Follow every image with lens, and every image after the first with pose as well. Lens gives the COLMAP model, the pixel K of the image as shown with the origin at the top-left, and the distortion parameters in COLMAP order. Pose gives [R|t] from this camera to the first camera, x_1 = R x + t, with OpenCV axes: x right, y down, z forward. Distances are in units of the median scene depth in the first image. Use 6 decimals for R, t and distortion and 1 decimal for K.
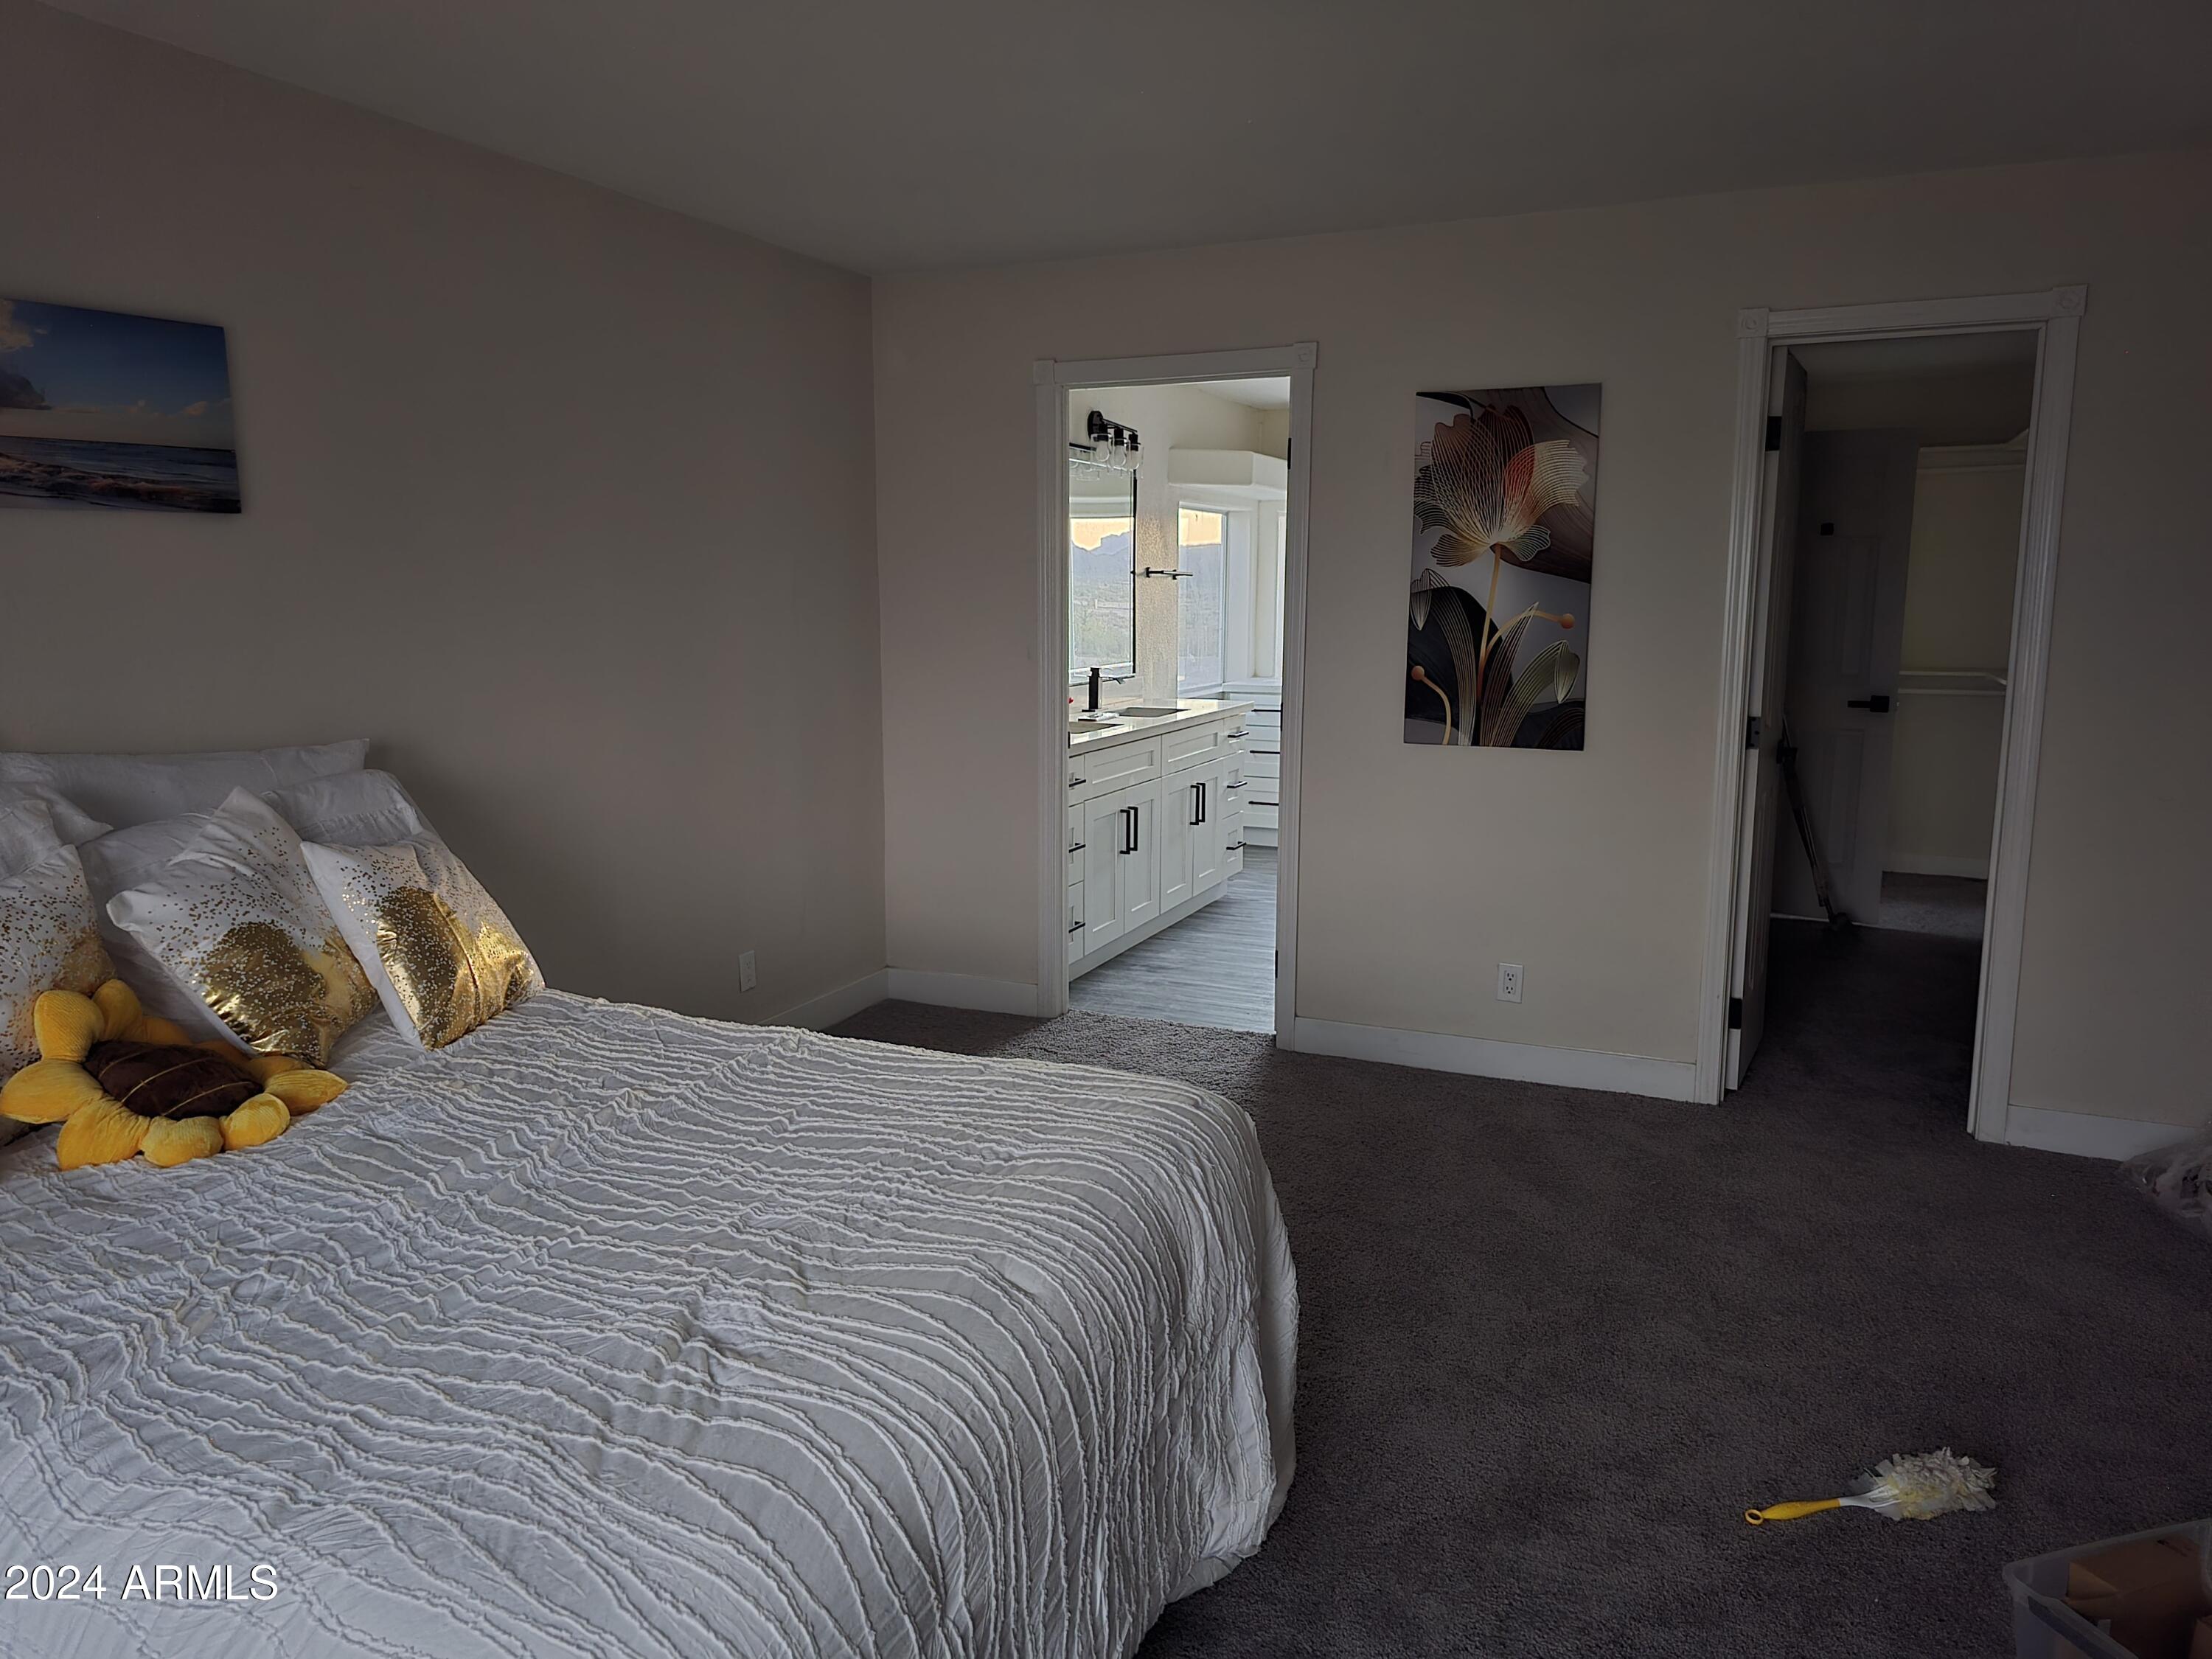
lens RADIAL K [[1501.9, 0, 1106.0], [0, 1501.9, 829.5], [0, 0, 1]] dist [0.064426, -0.081398]
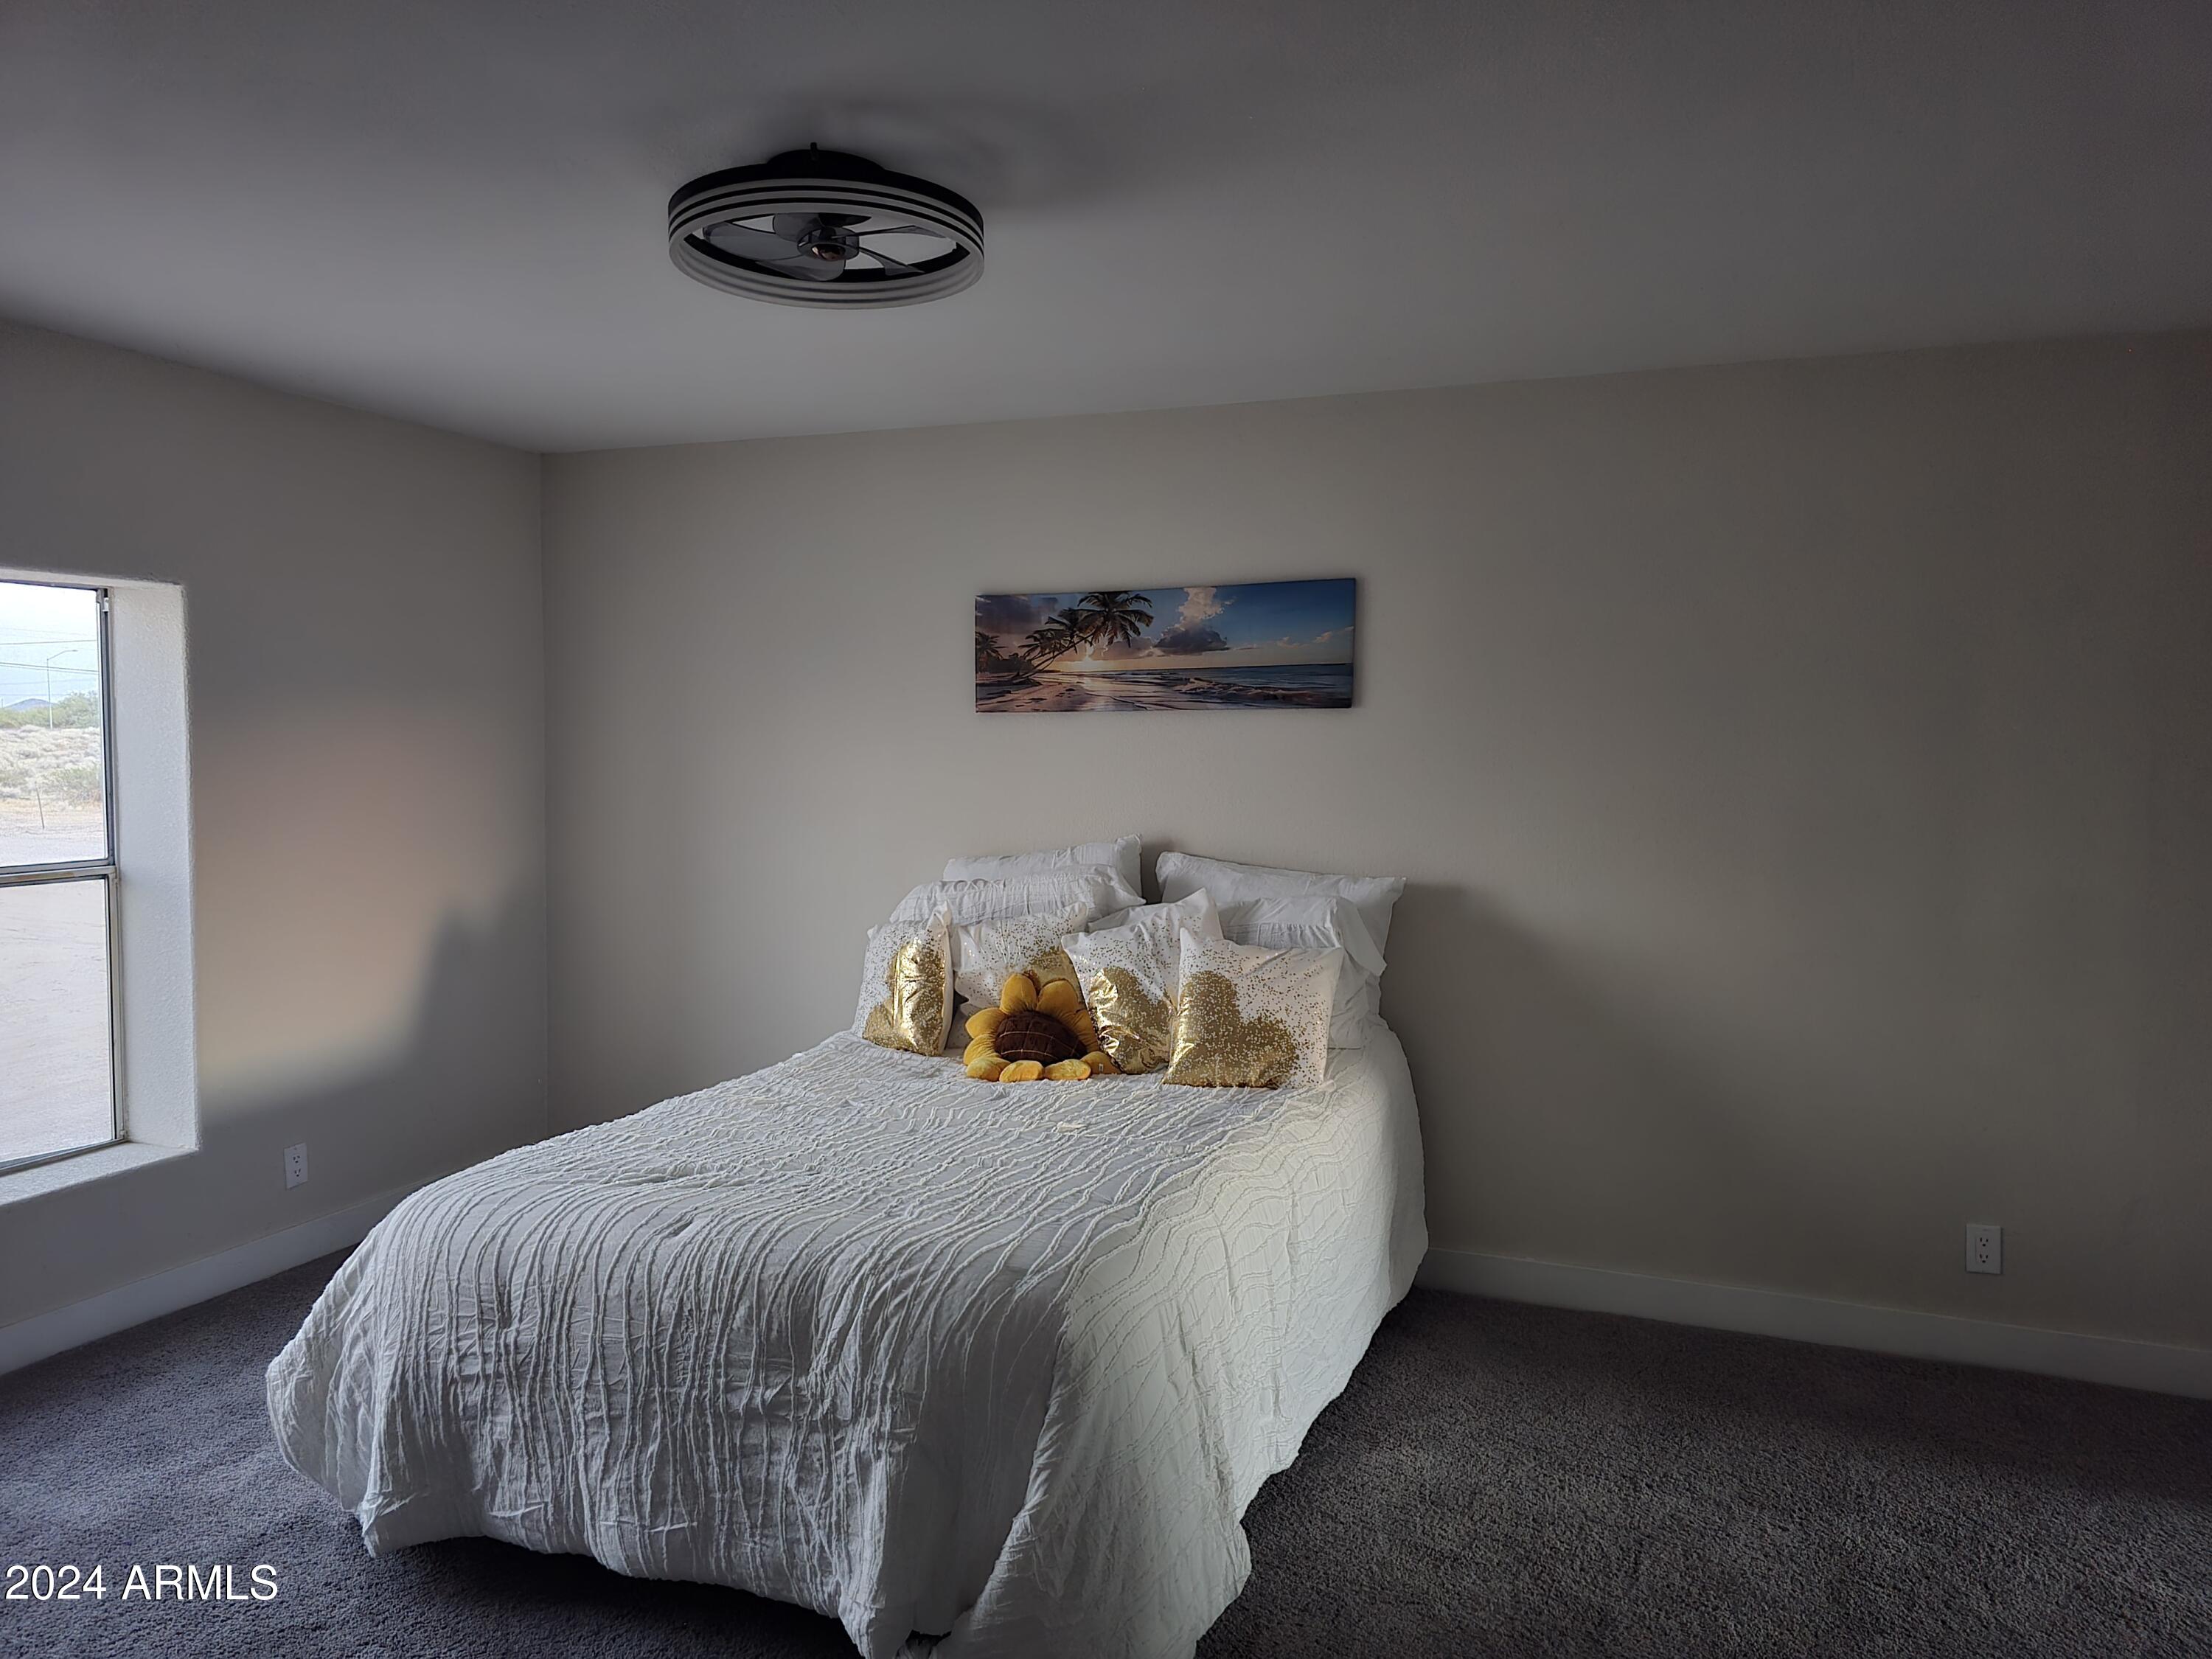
lens RADIAL K [[1501.9, 0, 1106.0], [0, 1501.9, 829.5], [0, 0, 1]] dist [0.064426, -0.081398]
pose [[0.025657, 0.058279, -0.997971, 0.858822], [-0.168133, 0.984330, 0.053160, -0.139857], [0.985430, 0.166428, 0.035054, 0.786529]]
